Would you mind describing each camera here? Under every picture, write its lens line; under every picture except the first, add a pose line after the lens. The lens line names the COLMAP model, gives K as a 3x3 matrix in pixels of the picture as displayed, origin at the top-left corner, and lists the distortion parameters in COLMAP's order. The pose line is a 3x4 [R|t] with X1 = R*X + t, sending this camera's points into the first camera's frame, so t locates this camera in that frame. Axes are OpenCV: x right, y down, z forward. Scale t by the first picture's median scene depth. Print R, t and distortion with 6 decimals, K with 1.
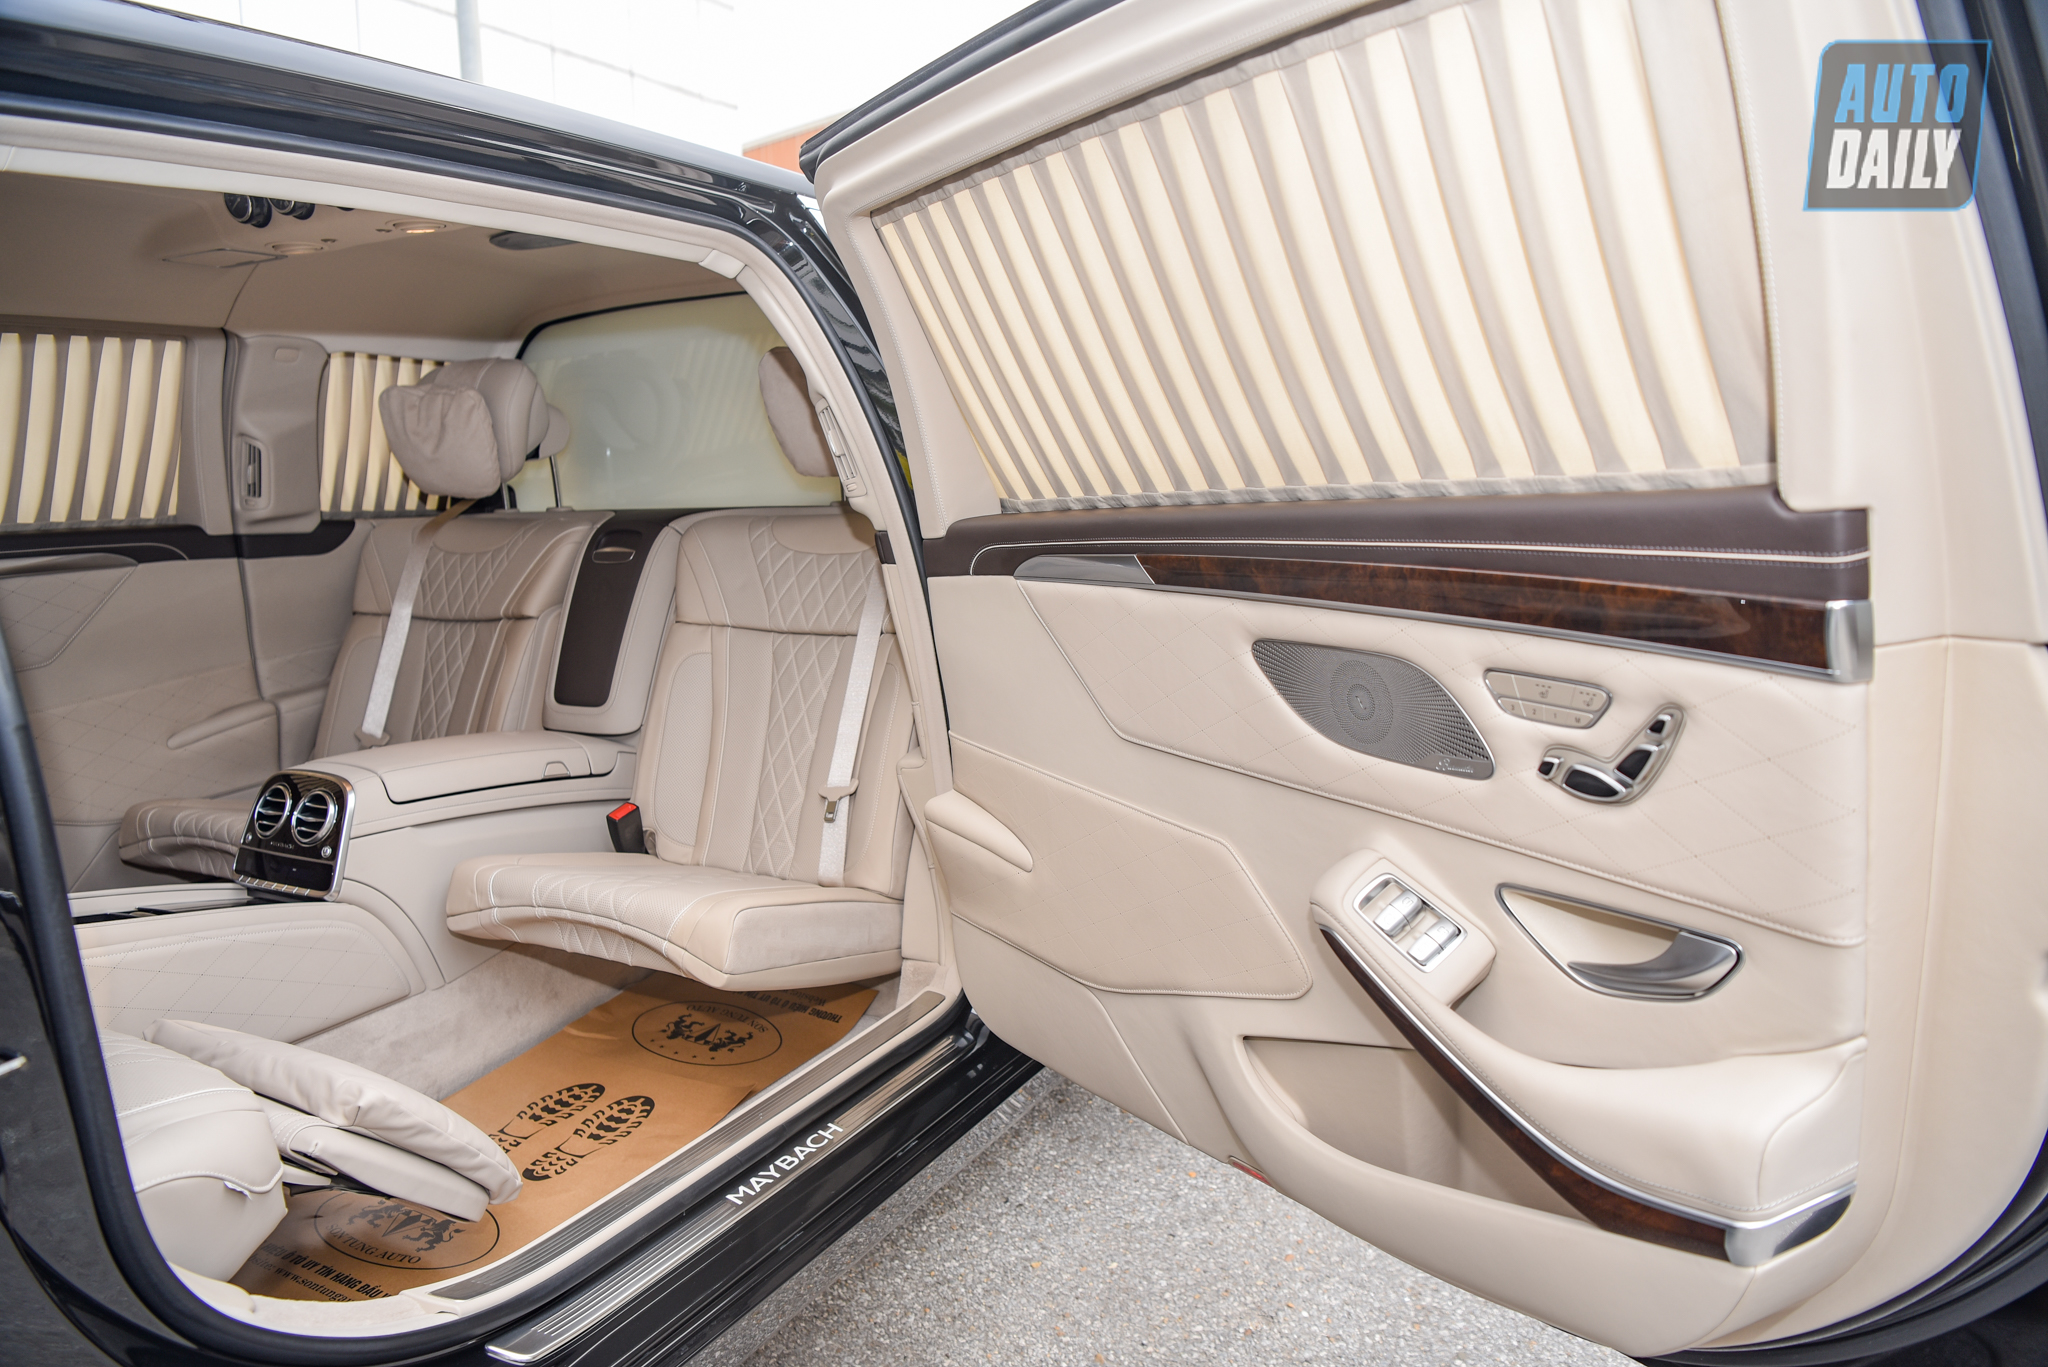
lens RADIAL K [[1389.6, 0, 1038.1], [0, 1389.6, 691.6], [0, 0, 1]] dist [-0.082877, 0.029088]
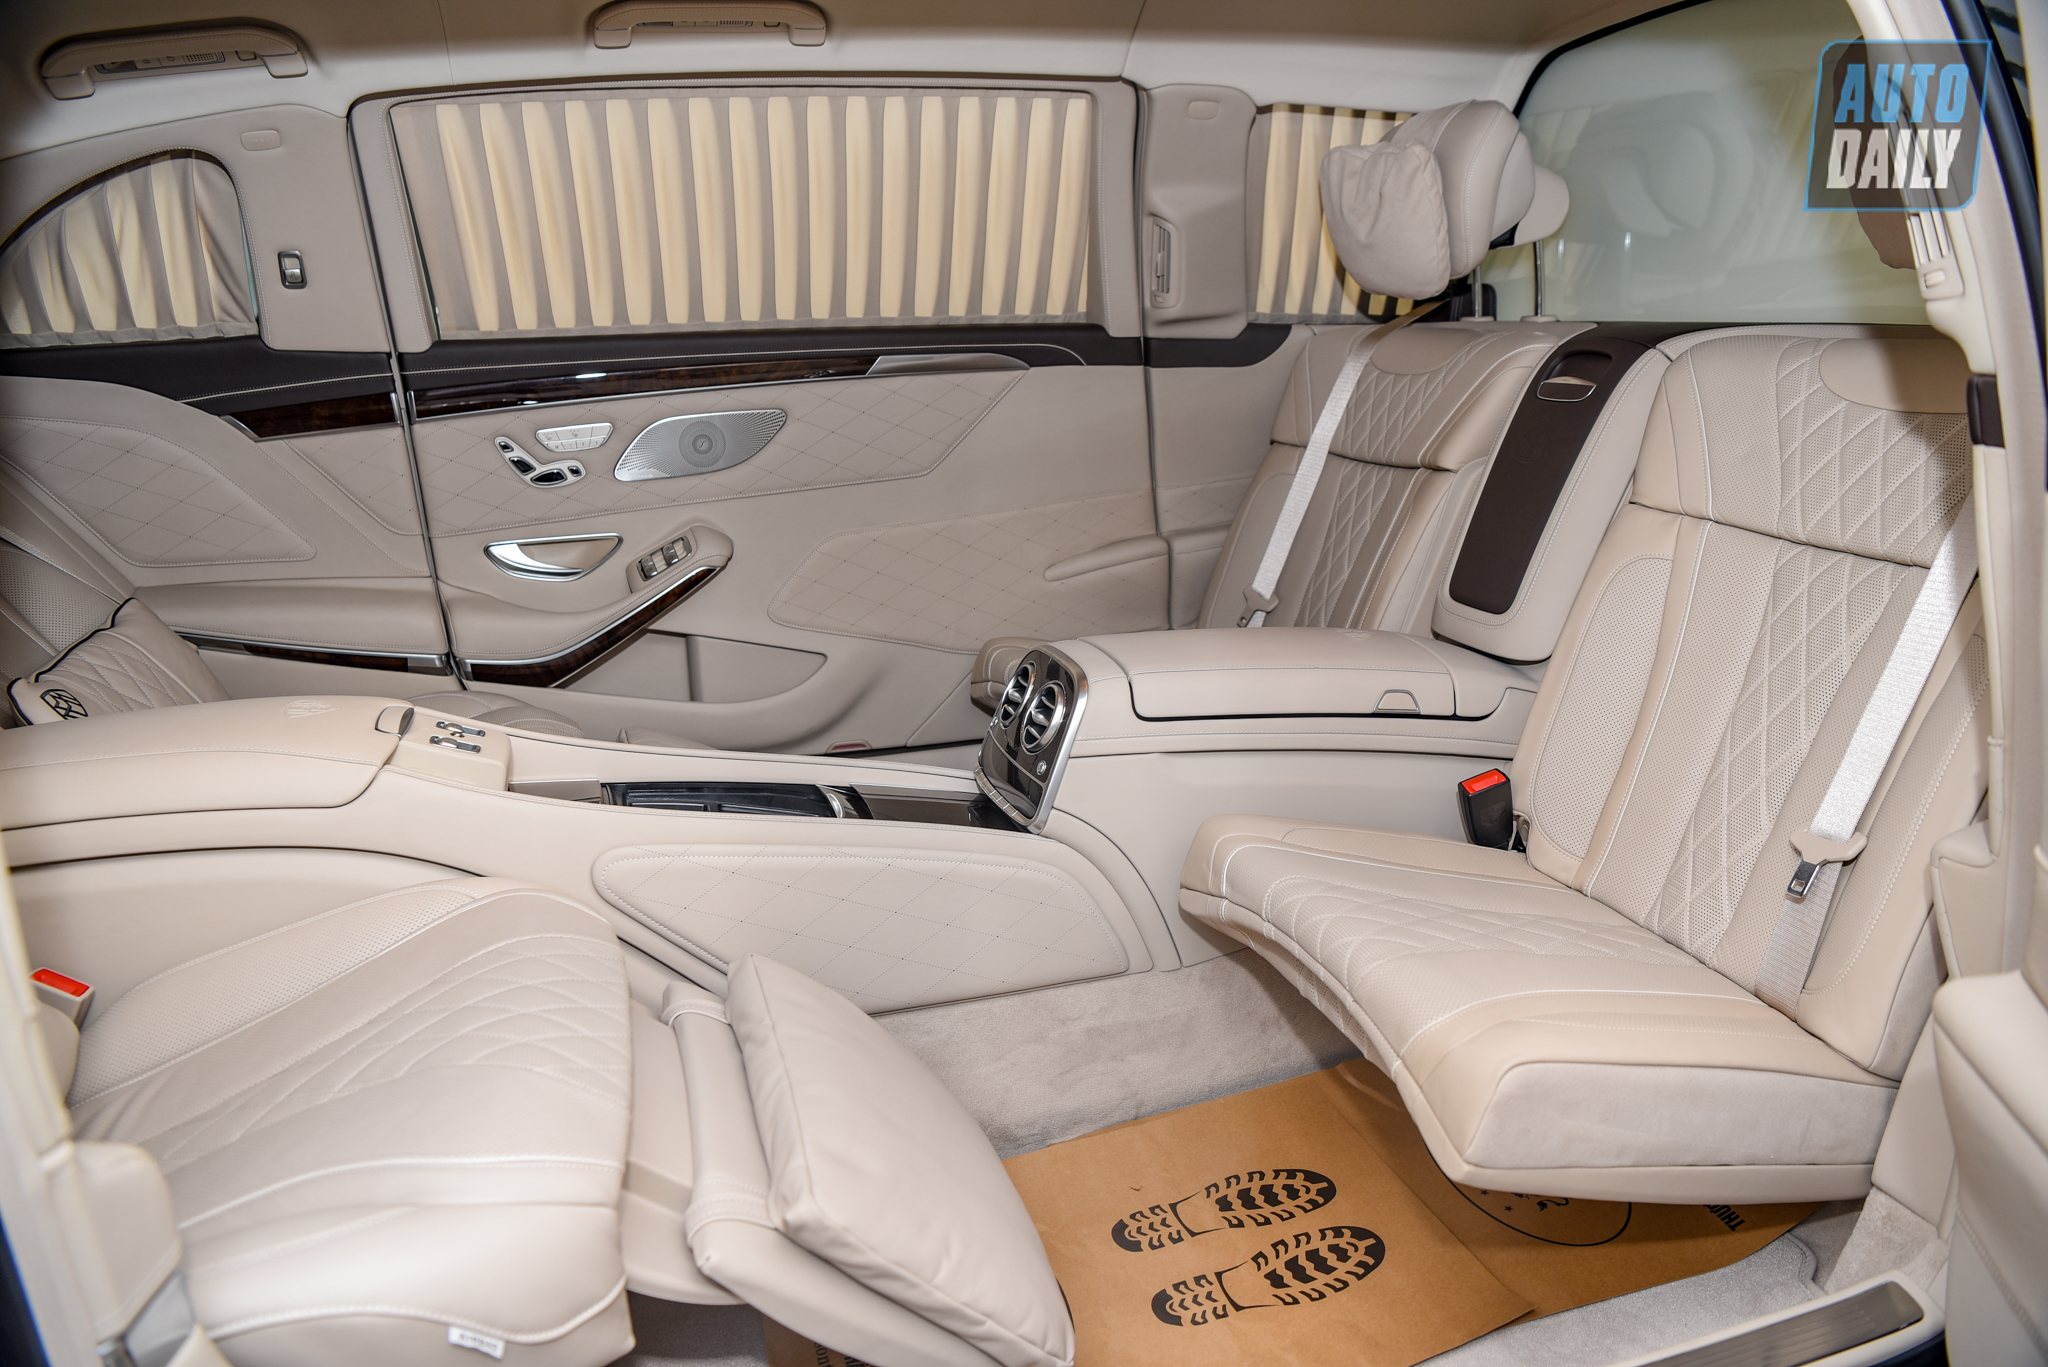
lens RADIAL K [[1389.6, 0, 1038.1], [0, 1389.6, 691.6], [0, 0, 1]] dist [-0.082877, 0.029088]
pose [[0.695544, 0.197323, -0.690856, -0.001401], [-0.107669, 0.979316, 0.171314, -0.043754], [0.710370, -0.044773, 0.702403, 0.366513]]
